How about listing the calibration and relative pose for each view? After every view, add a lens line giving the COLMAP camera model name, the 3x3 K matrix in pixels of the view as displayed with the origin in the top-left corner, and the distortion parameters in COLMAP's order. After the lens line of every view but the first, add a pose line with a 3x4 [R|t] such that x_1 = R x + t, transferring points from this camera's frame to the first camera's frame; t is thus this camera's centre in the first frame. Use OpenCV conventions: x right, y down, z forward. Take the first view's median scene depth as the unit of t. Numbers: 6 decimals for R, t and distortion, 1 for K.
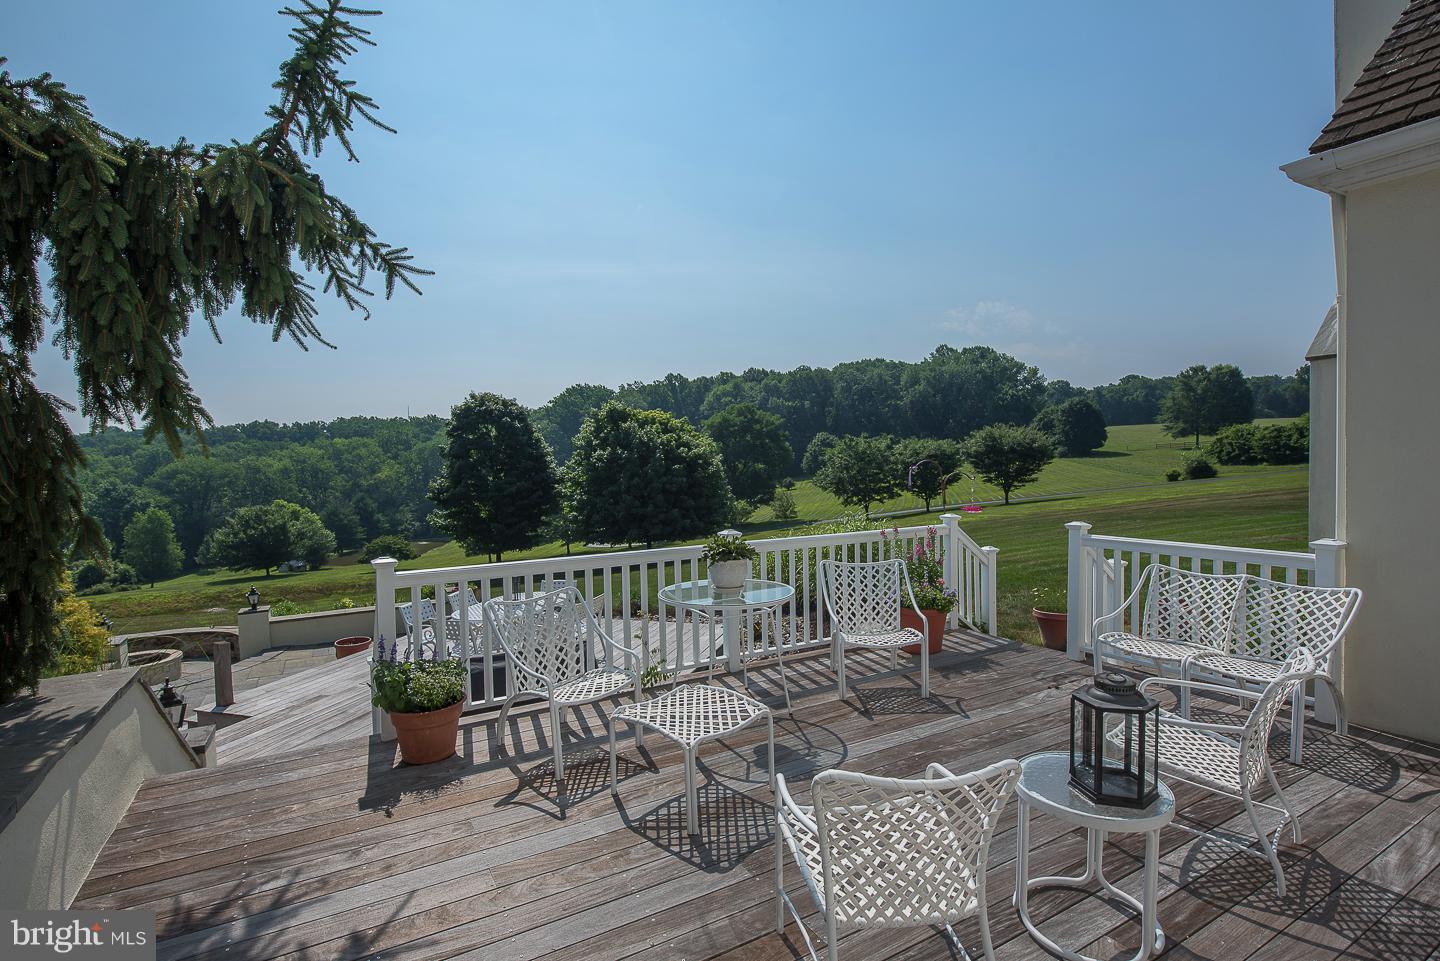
lens RADIAL K [[702.2, 0, 728.3], [0, 702.2, 481.3], [0, 0, 1]] dist [-0.010189, -0.000222]
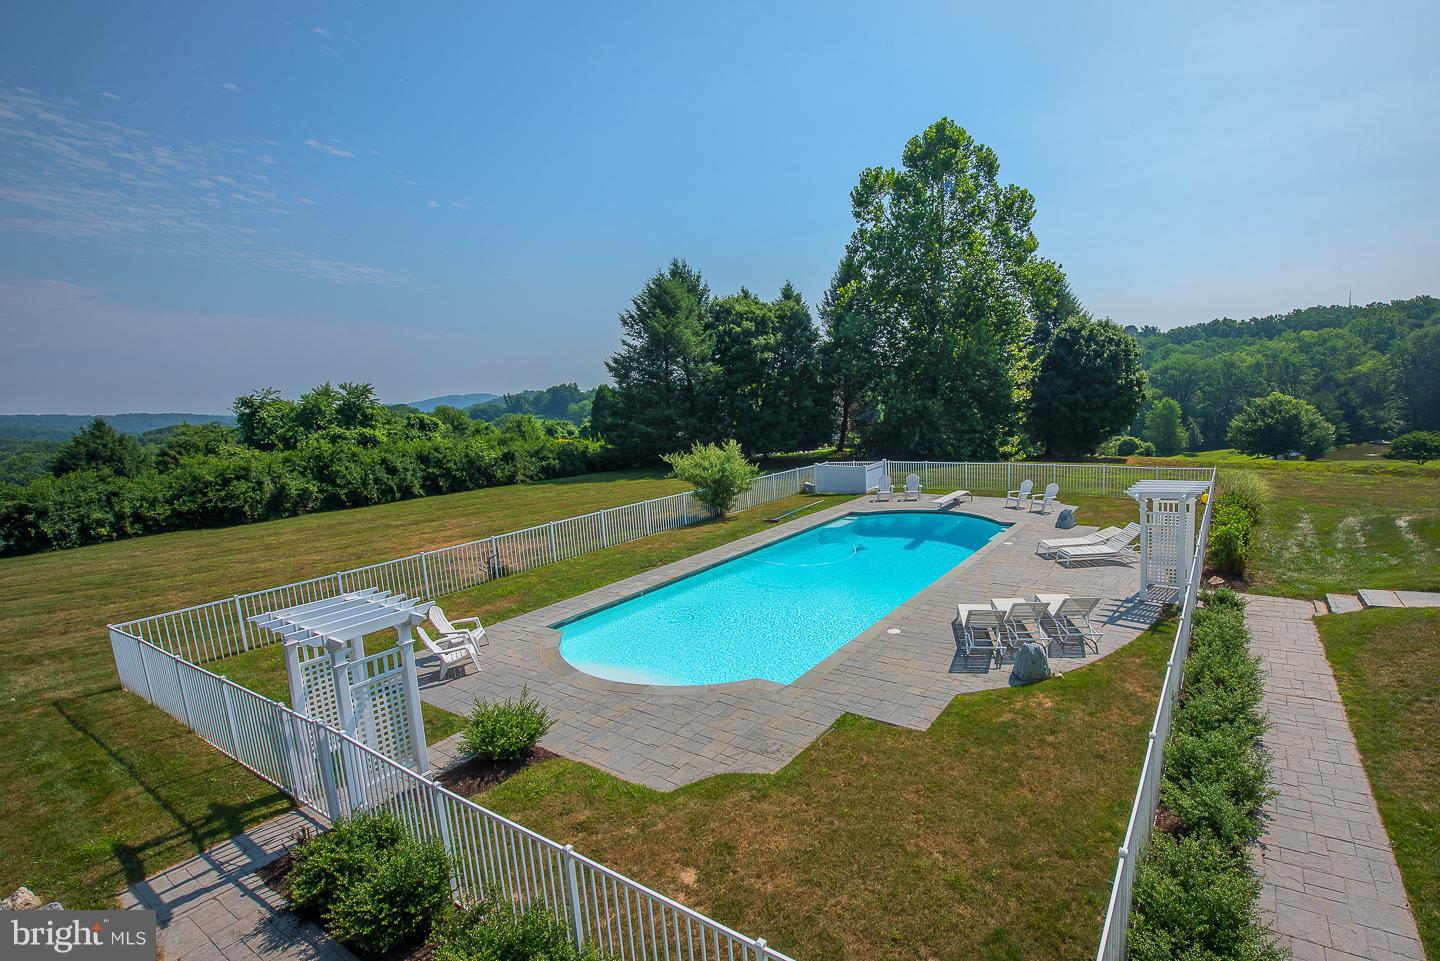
lens RADIAL K [[675.8, 0, 811.0], [0, 675.8, 491.7], [0, 0, 1]] dist [-0.015872, -0.001326]
pose [[0.464428, 0.138361, -0.874736, -0.038329], [0.009692, 0.986867, 0.161243, 0.003244], [0.885558, -0.083364, 0.456987, -0.056880]]
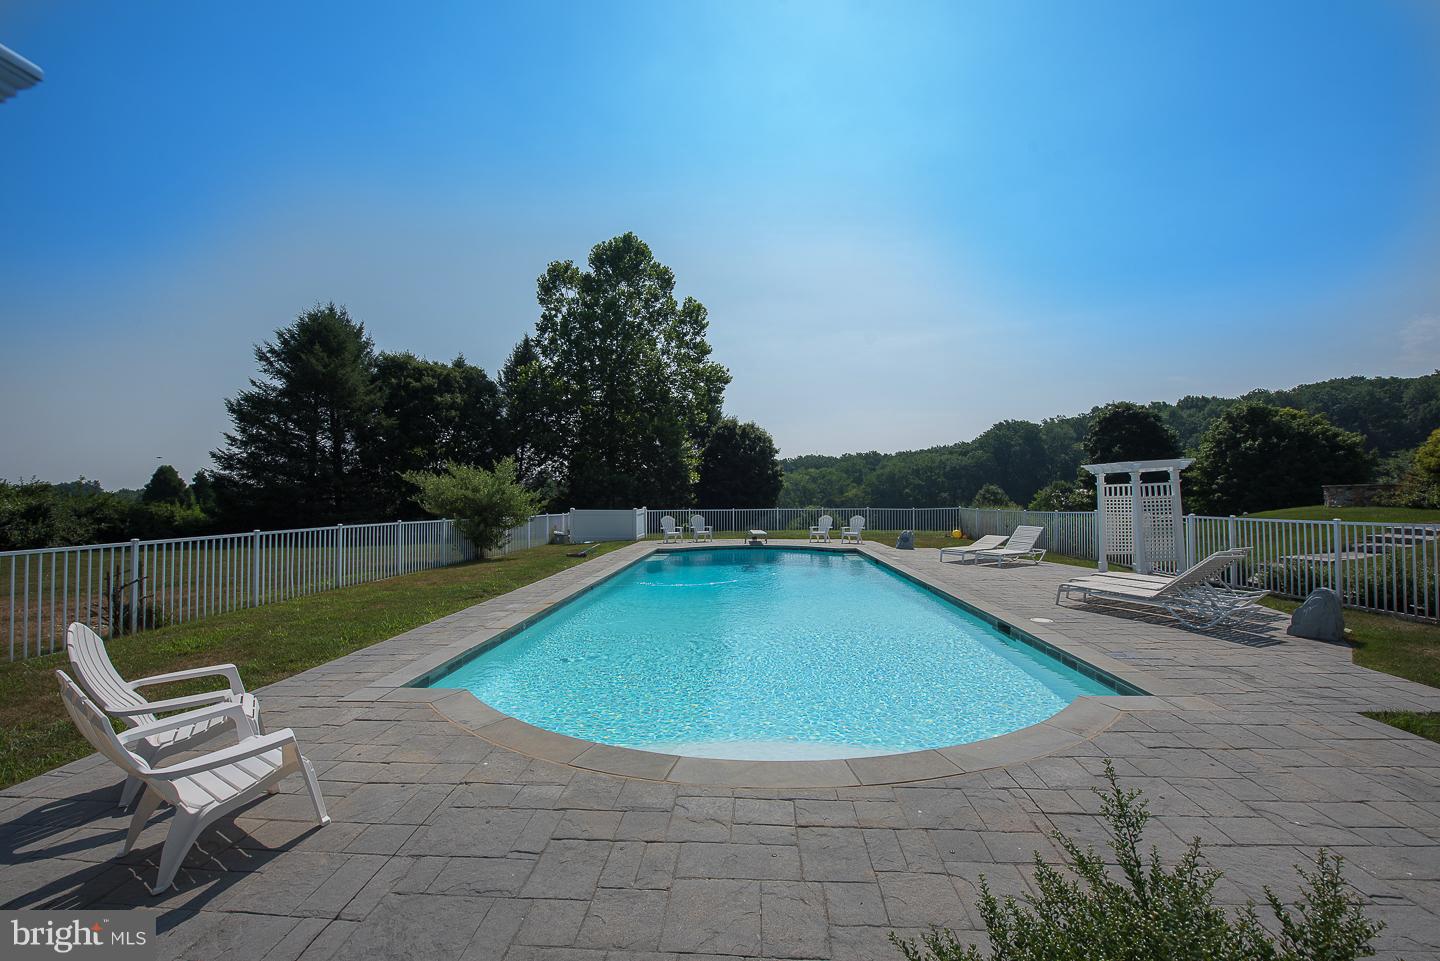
lens RADIAL K [[579.8, 0, 721.5], [0, 579.8, 481.6], [0, 0, 1]] dist [-0.017635, -0.001222]
pose [[0.835588, 0.003516, -0.549345, -0.084186], [-0.031113, 0.998677, -0.040933, 0.019447], [0.548474, 0.051295, 0.834593, -0.063555]]
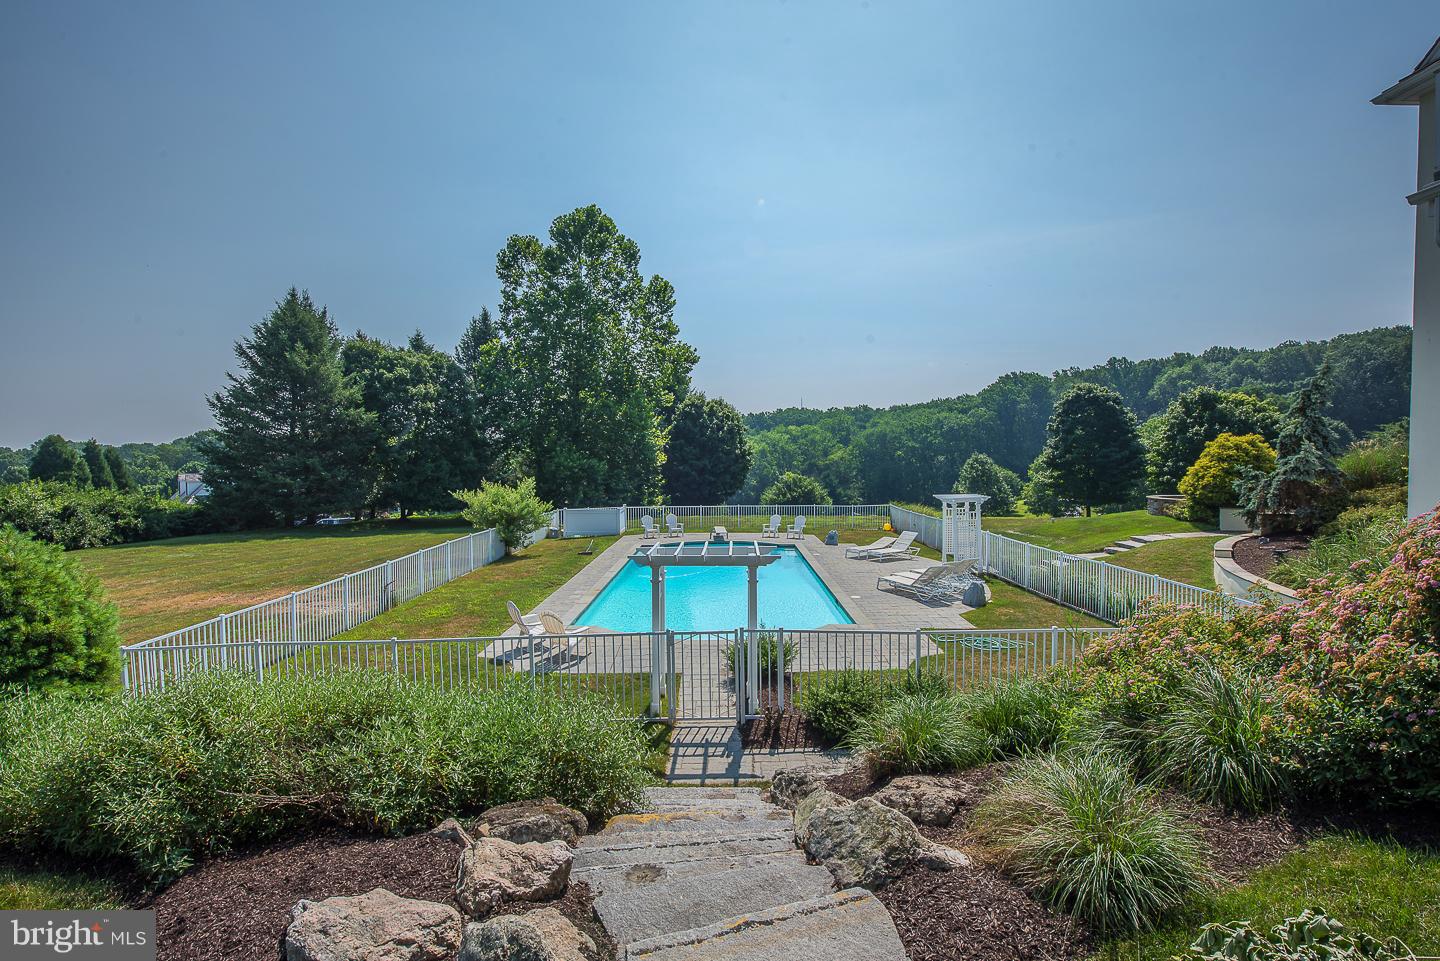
lens RADIAL K [[702.2, 0, 722.1], [0, 702.2, 485.0], [0, 0, 1]] dist [-0.010189, -0.000222]
pose [[0.862241, 0.039951, -0.504920, -0.058569], [-0.029744, 0.999158, 0.028263, 0.010326], [0.505624, -0.009351, 0.862703, -0.104927]]
